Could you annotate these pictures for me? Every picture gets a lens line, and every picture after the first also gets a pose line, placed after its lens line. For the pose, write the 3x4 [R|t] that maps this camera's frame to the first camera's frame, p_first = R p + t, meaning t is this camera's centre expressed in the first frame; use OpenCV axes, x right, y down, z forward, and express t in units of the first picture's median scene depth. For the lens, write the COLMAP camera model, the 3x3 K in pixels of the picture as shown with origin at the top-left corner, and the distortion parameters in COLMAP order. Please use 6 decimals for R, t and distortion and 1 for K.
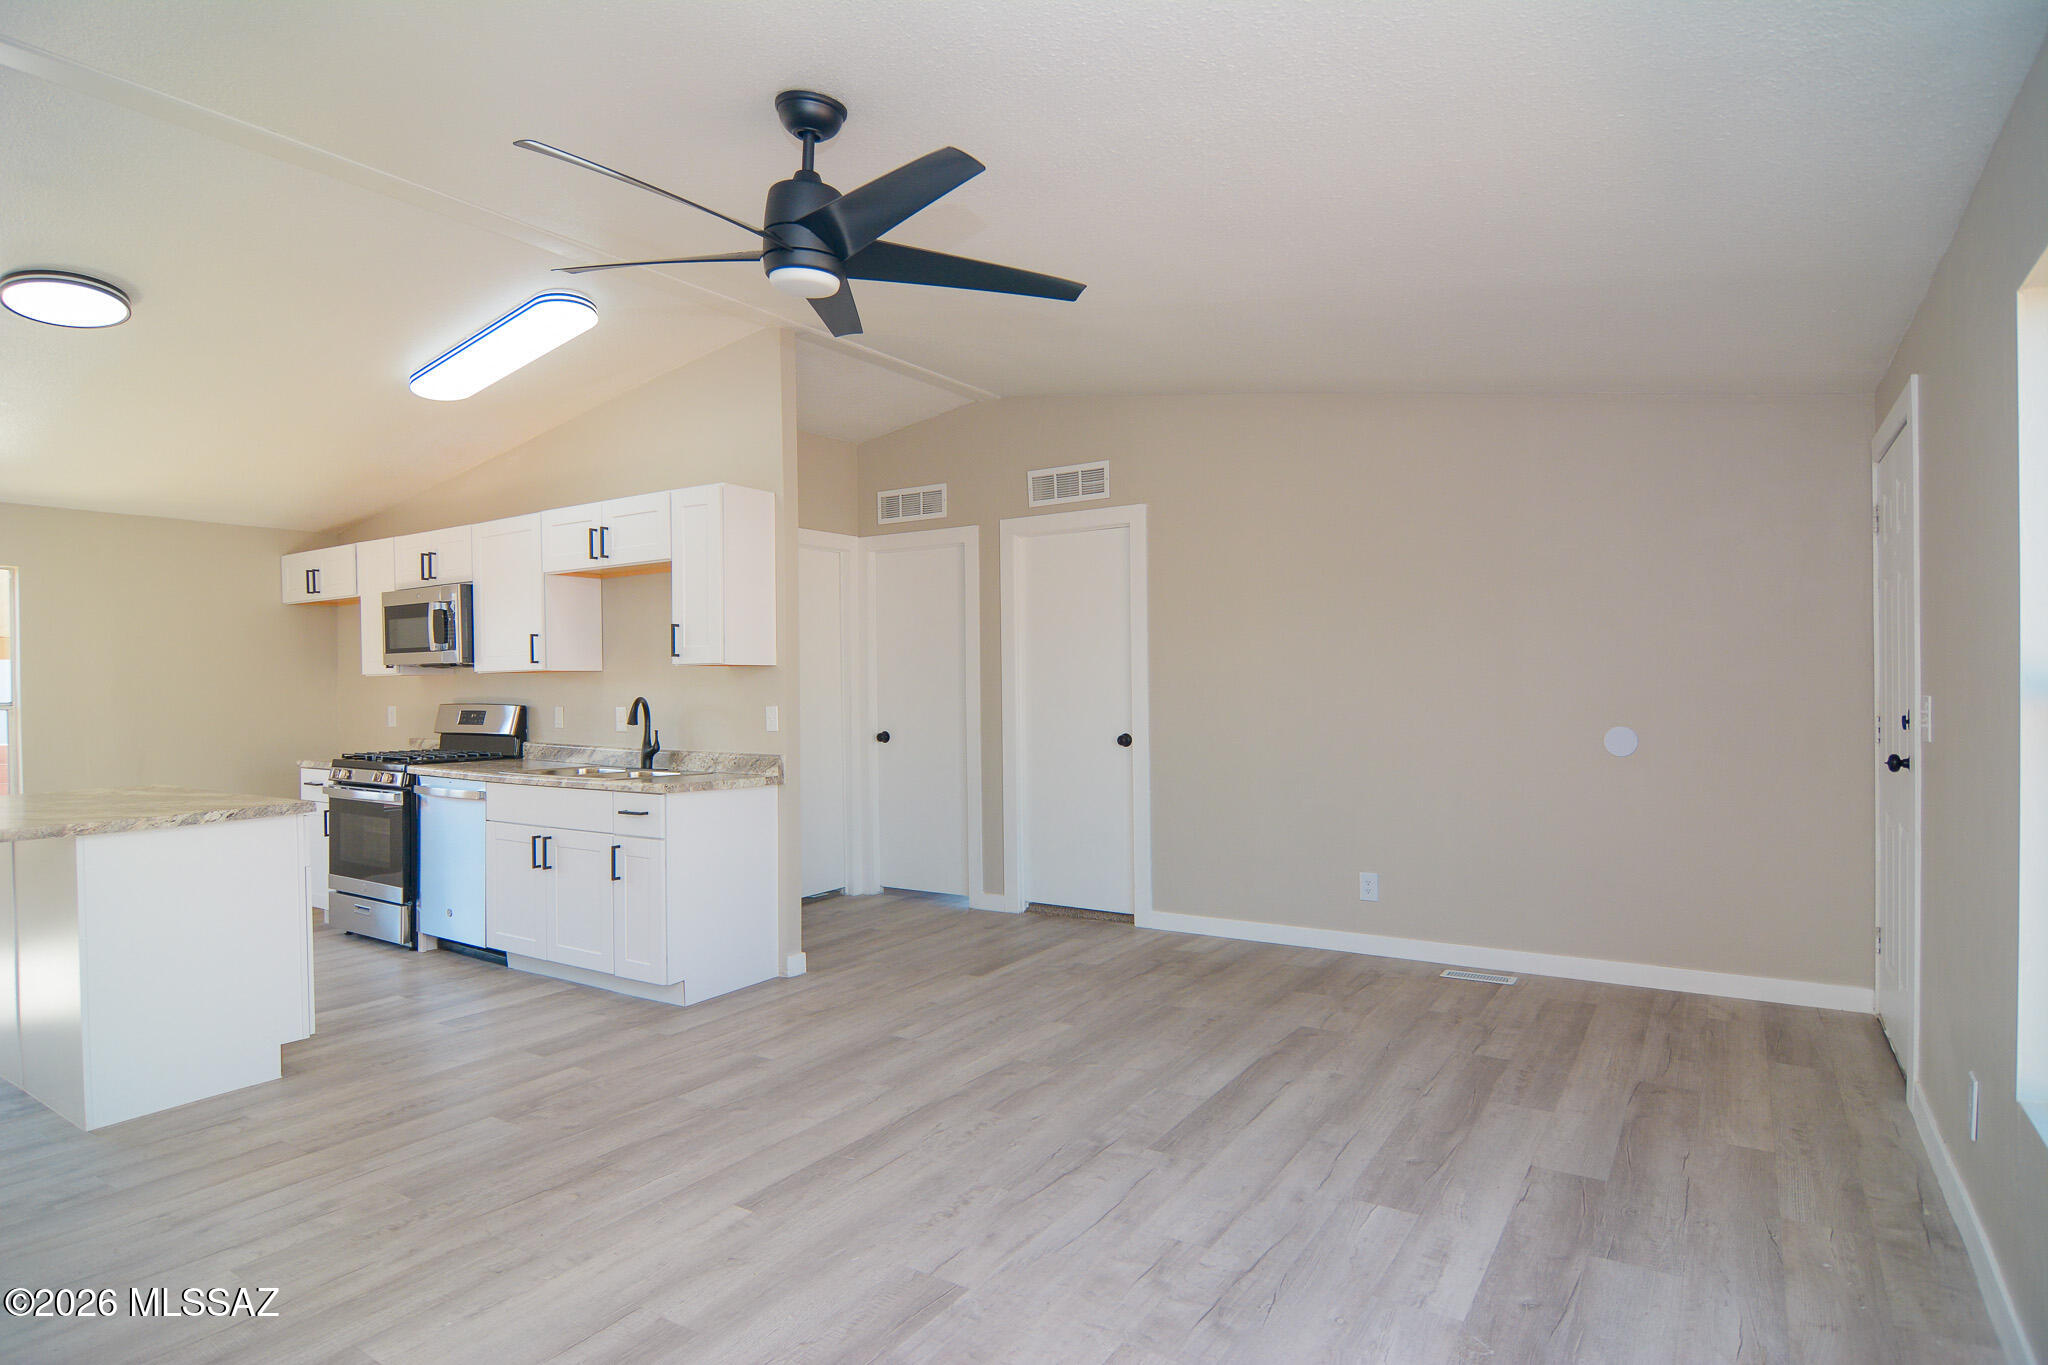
lens RADIAL K [[1100.5, 0, 1011.2], [0, 1100.5, 695.6], [0, 0, 1]] dist [-0.007979, -0.009519]
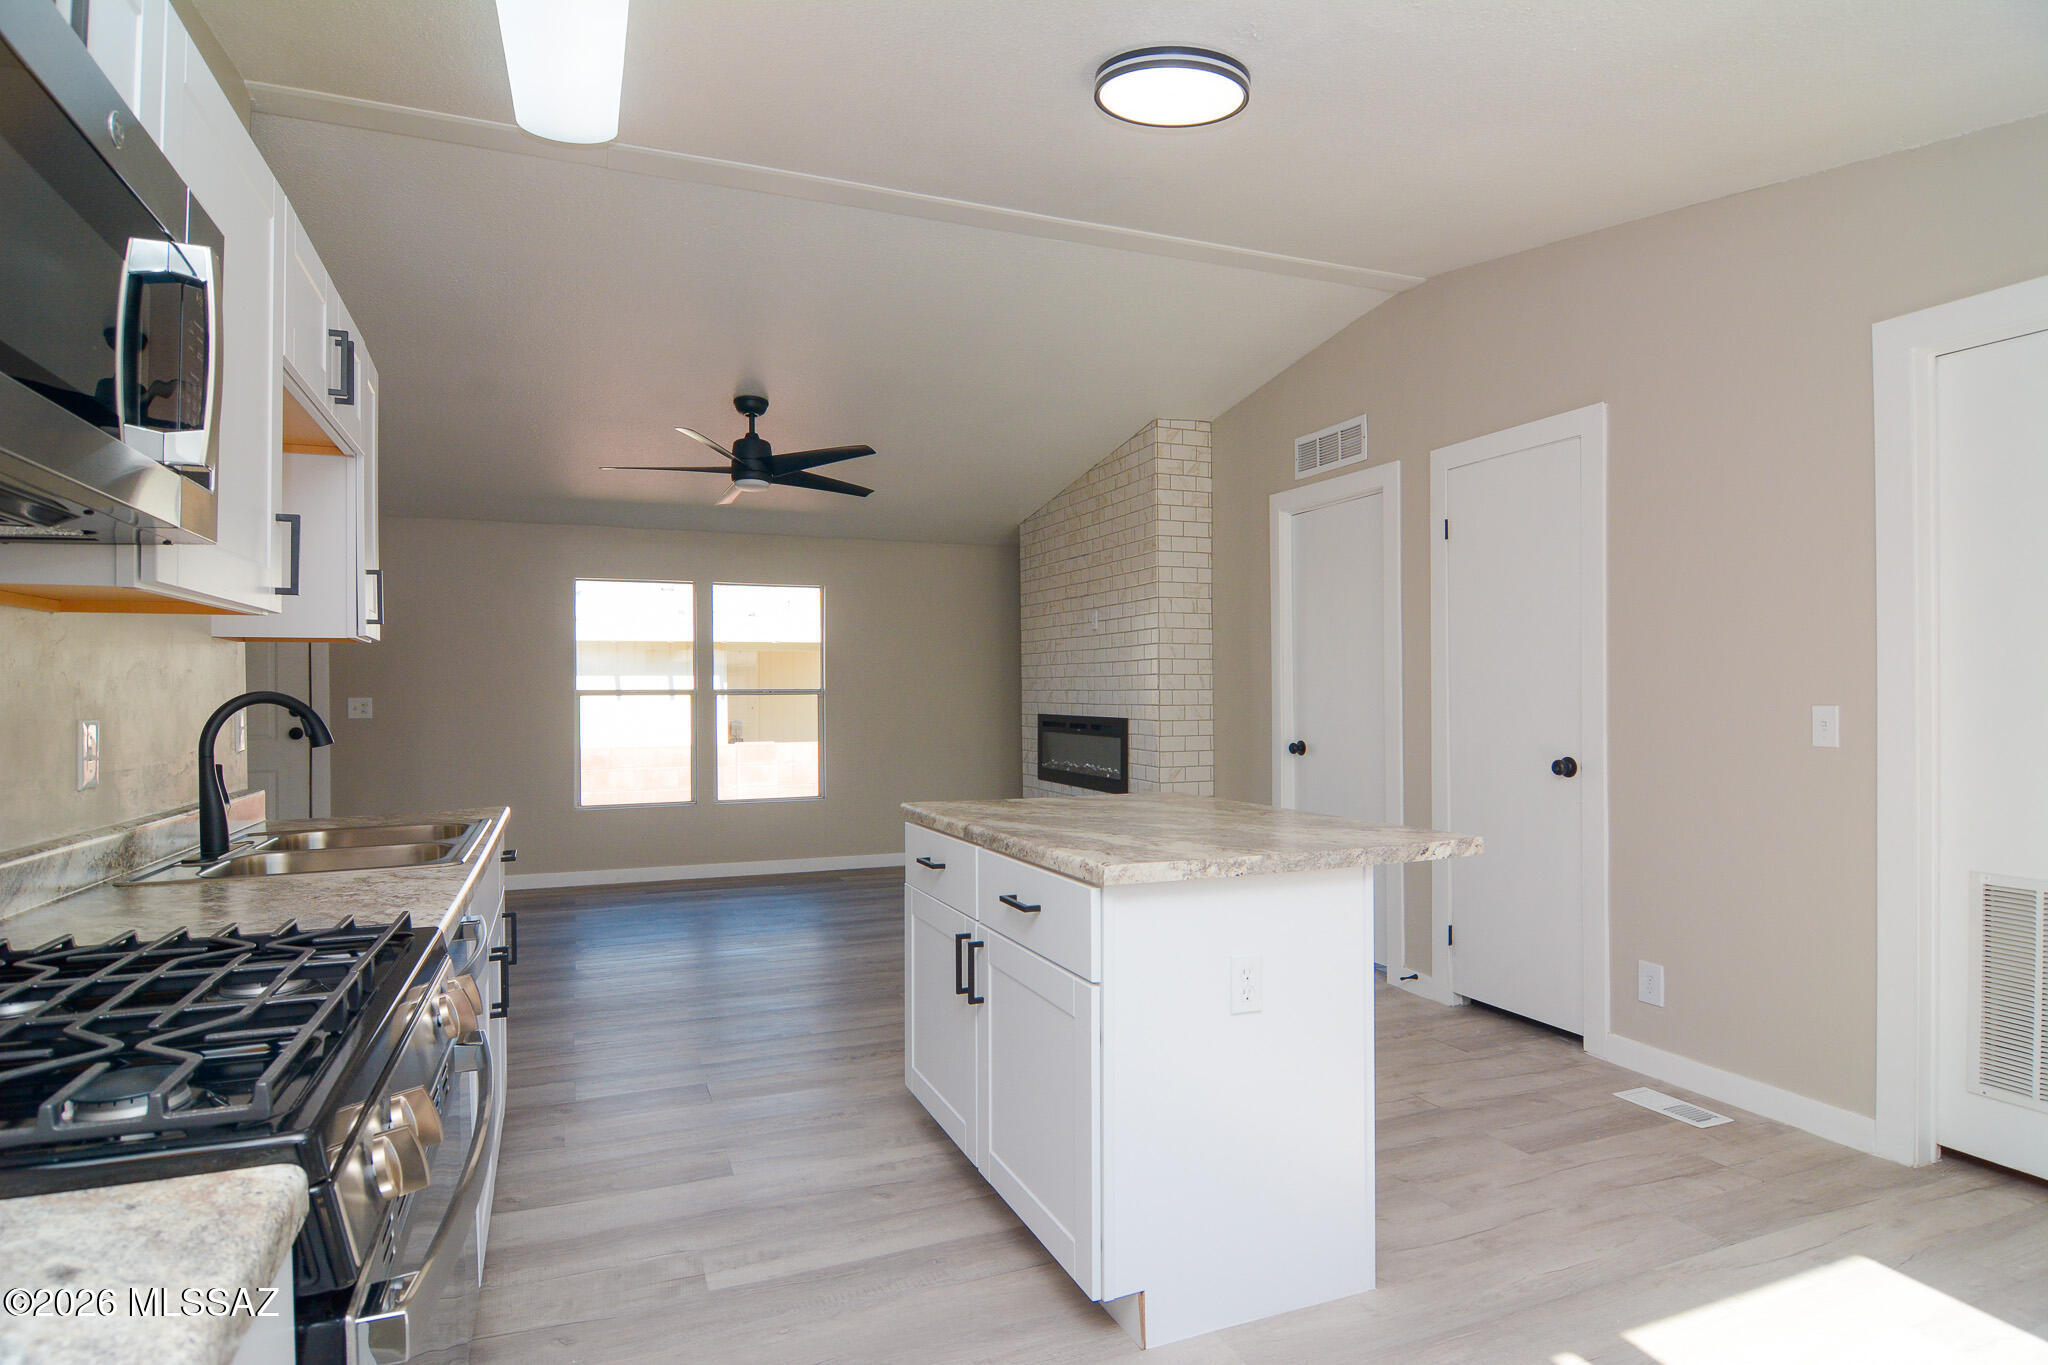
lens RADIAL K [[1100.5, 0, 1032.5], [0, 1100.5, 686.4], [0, 0, 1]] dist [-0.007979, -0.009519]
pose [[-0.834006, 0.019584, 0.551408, -1.002844], [0.020893, 0.999774, -0.003907, 0.009171], [-0.551360, 0.008262, -0.834226, 1.391763]]
